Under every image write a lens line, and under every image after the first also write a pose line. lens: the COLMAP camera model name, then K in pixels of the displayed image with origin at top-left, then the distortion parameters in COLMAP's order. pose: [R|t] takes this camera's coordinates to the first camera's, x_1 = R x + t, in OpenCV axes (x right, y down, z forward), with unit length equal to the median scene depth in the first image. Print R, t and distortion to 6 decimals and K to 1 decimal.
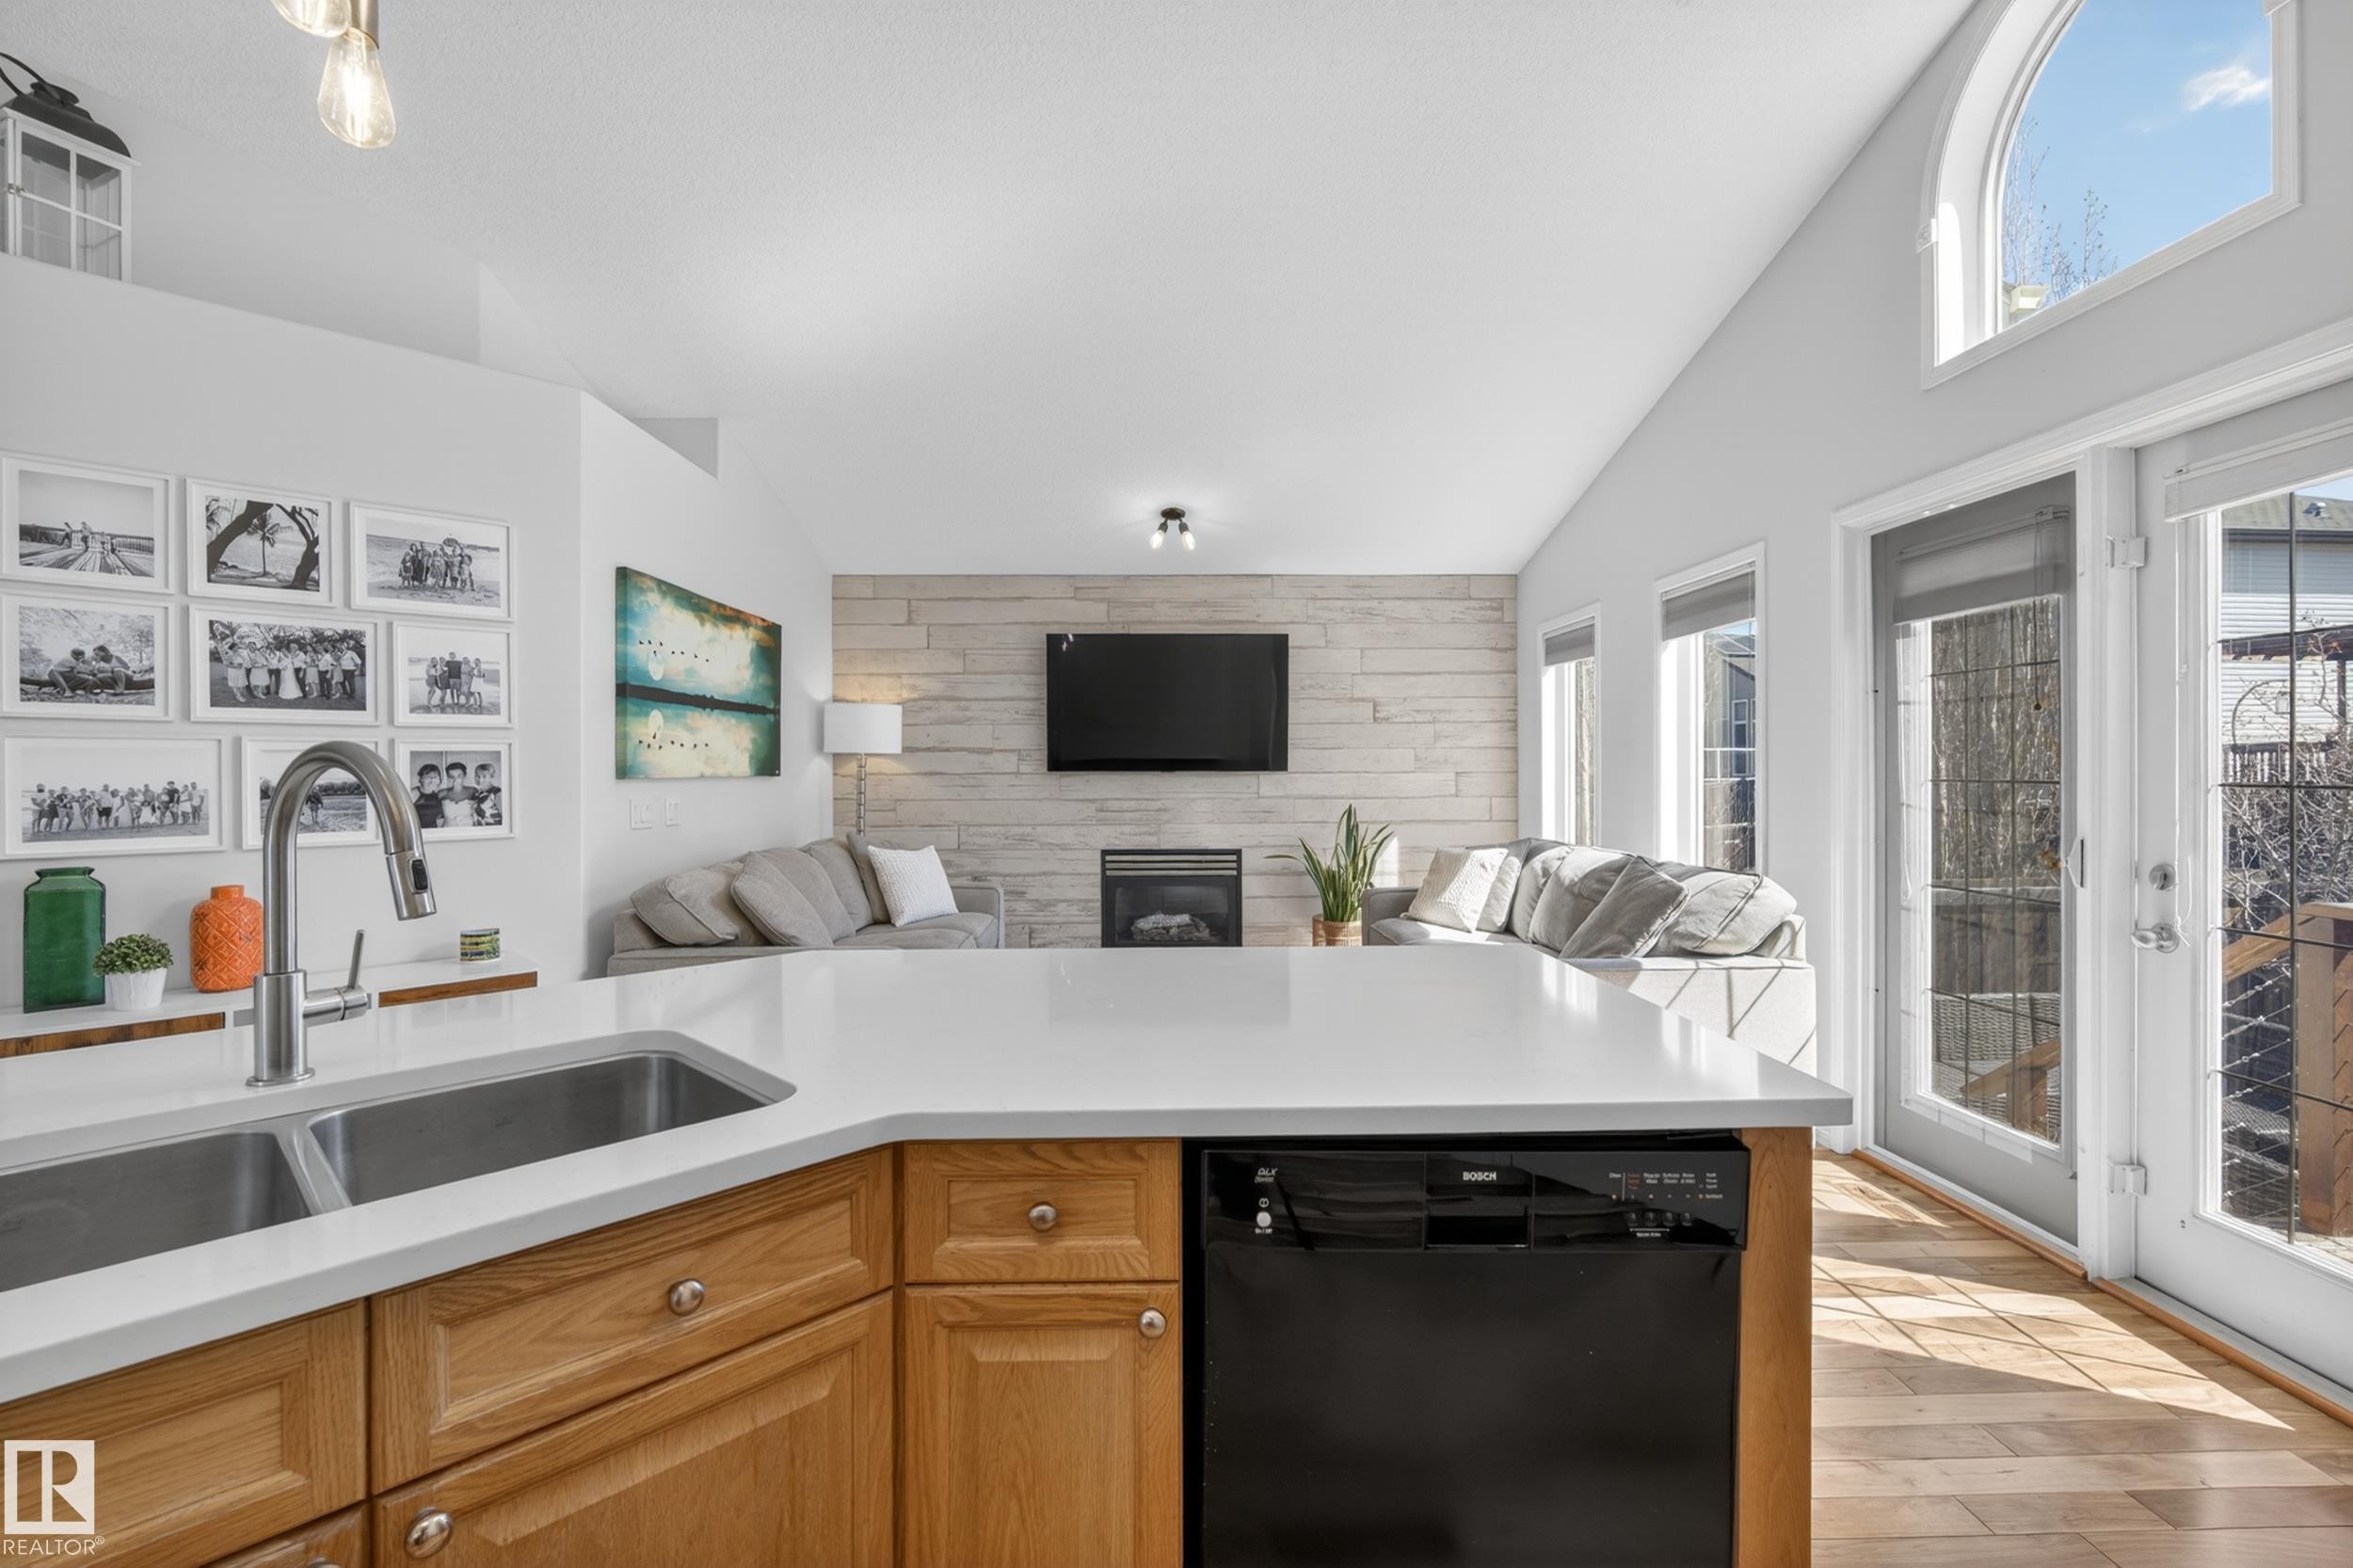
lens RADIAL K [[1021.6, 0, 1176.5], [0, 1021.6, 784.0], [0, 0, 1]] dist [-0.033165, 0.019017]
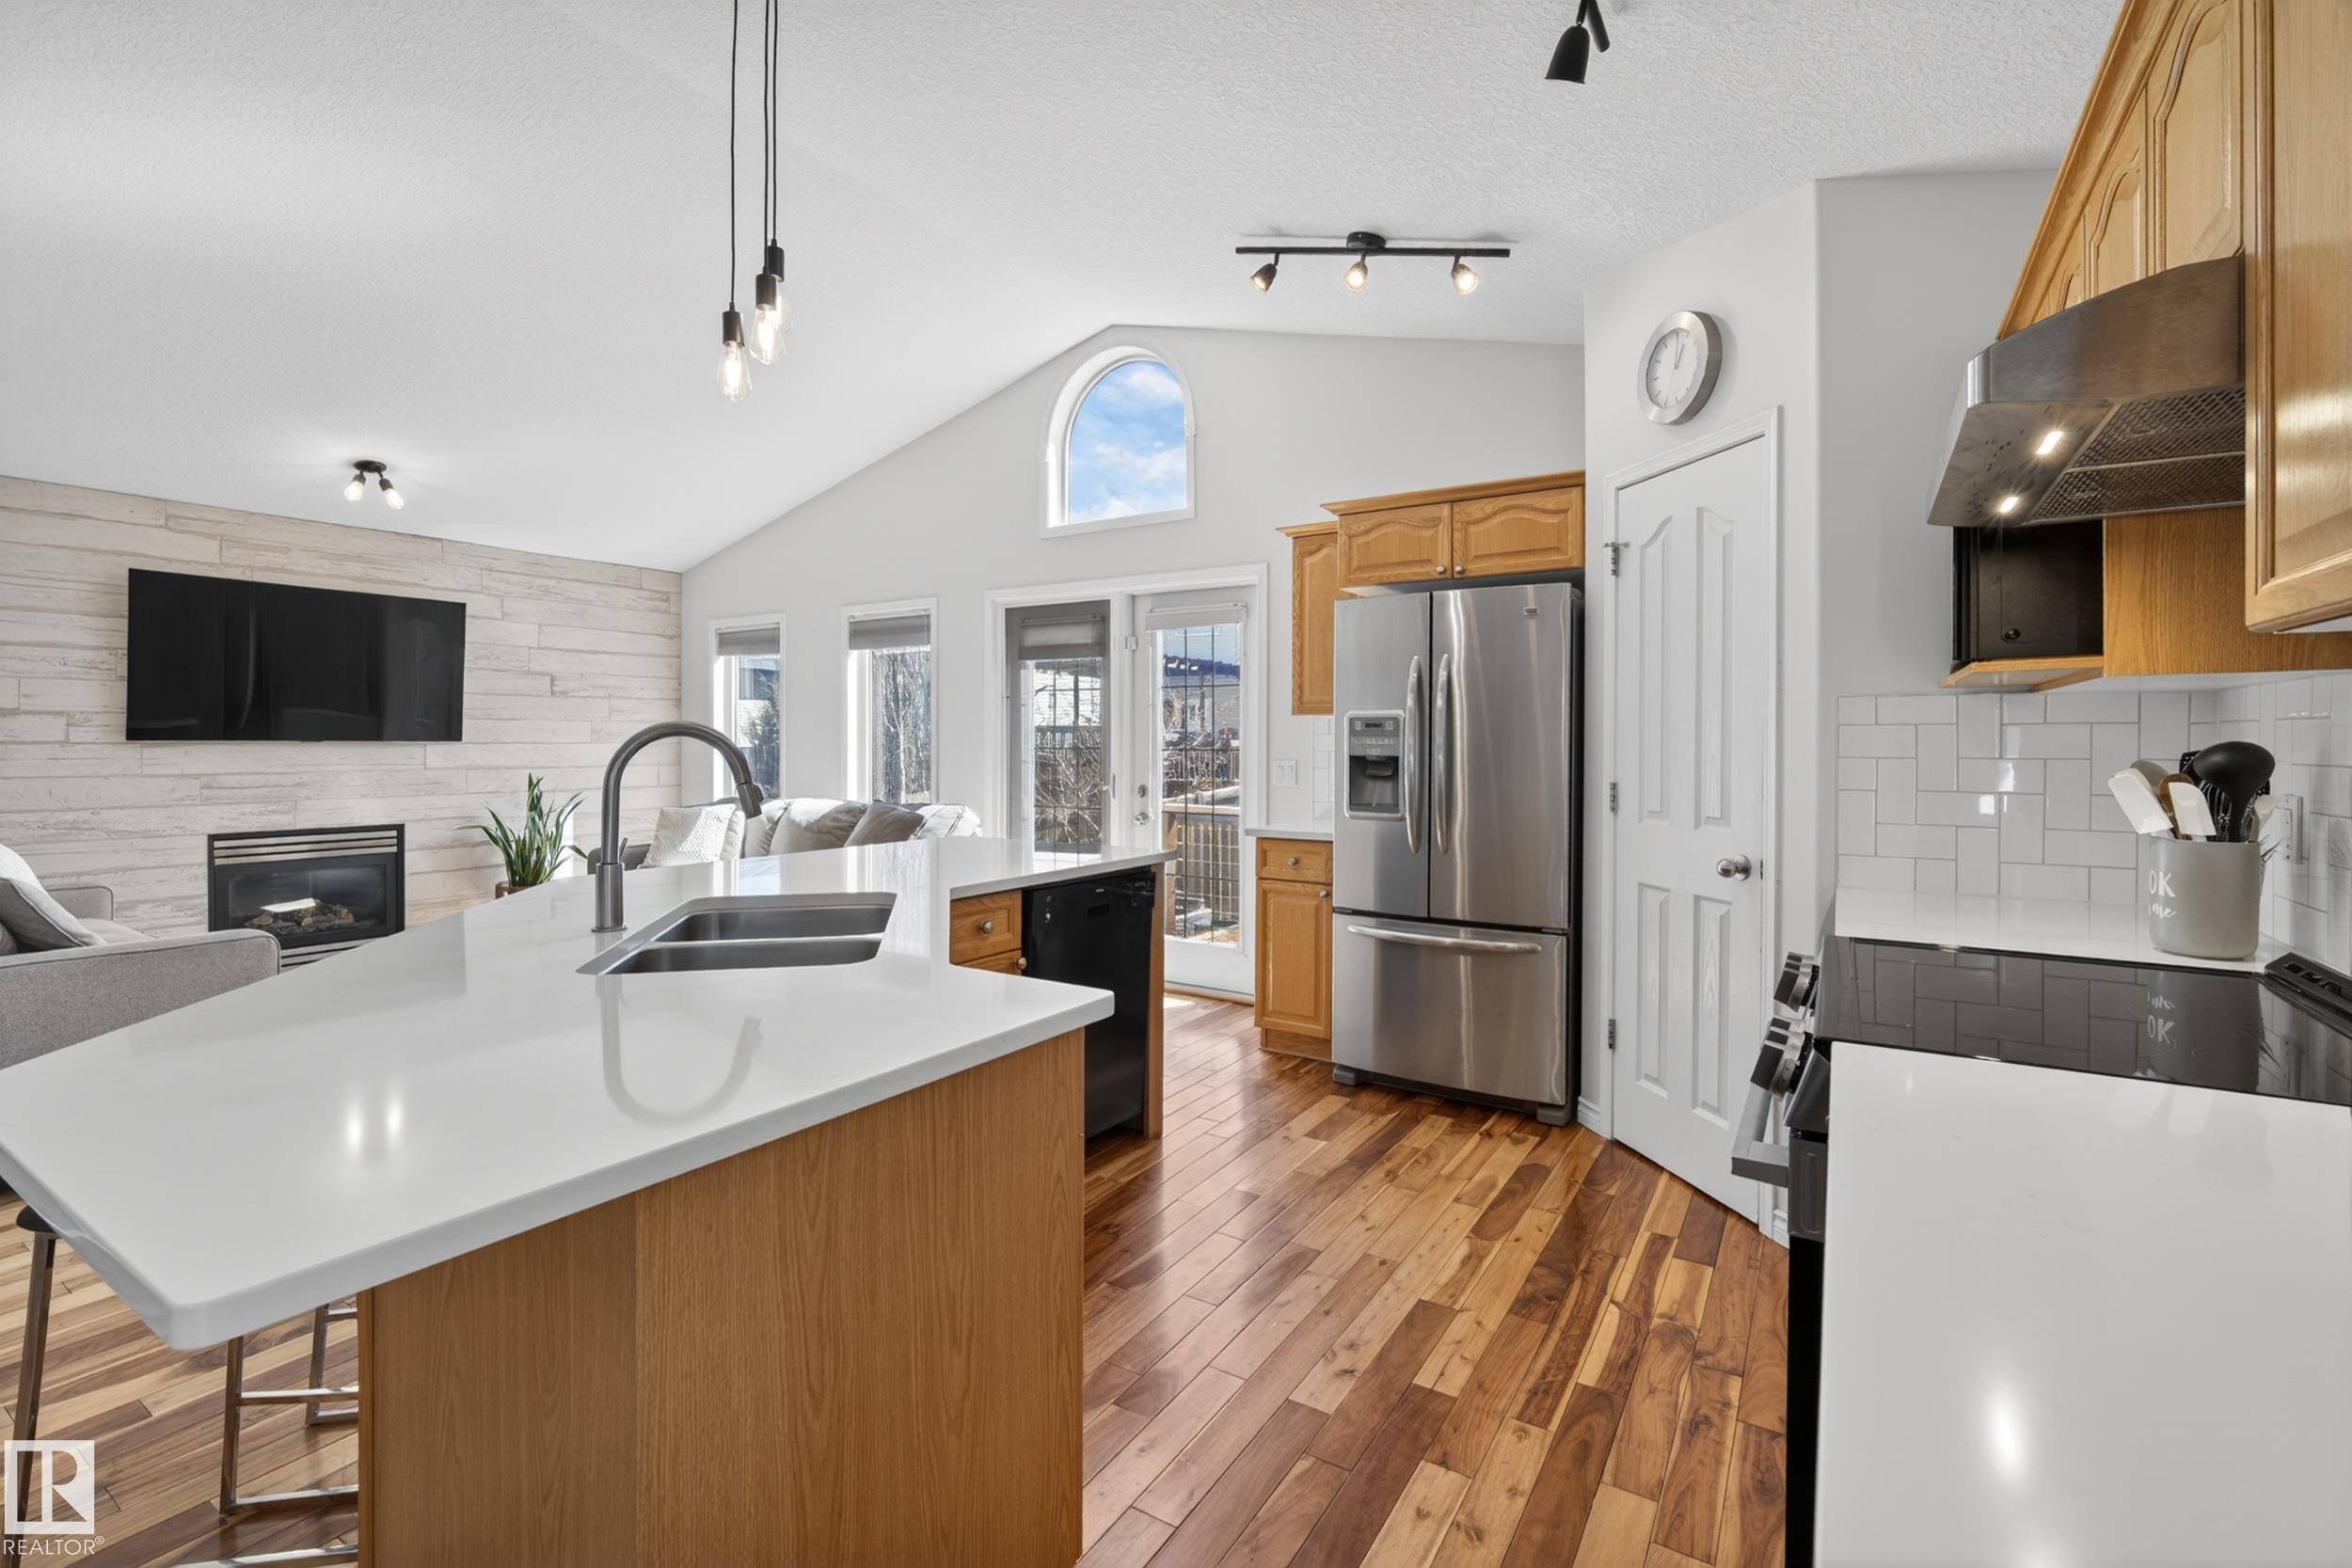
lens RADIAL K [[1028.2, 0, 1185.7], [0, 1028.2, 742.9], [0, 0, 1]] dist [-0.003537, -0.000224]
pose [[0.551705, 0.004022, 0.834030, -0.331743], [0.007637, 0.999922, -0.009874, 0.003807], [-0.834005, 0.011817, 0.551631, -0.127090]]
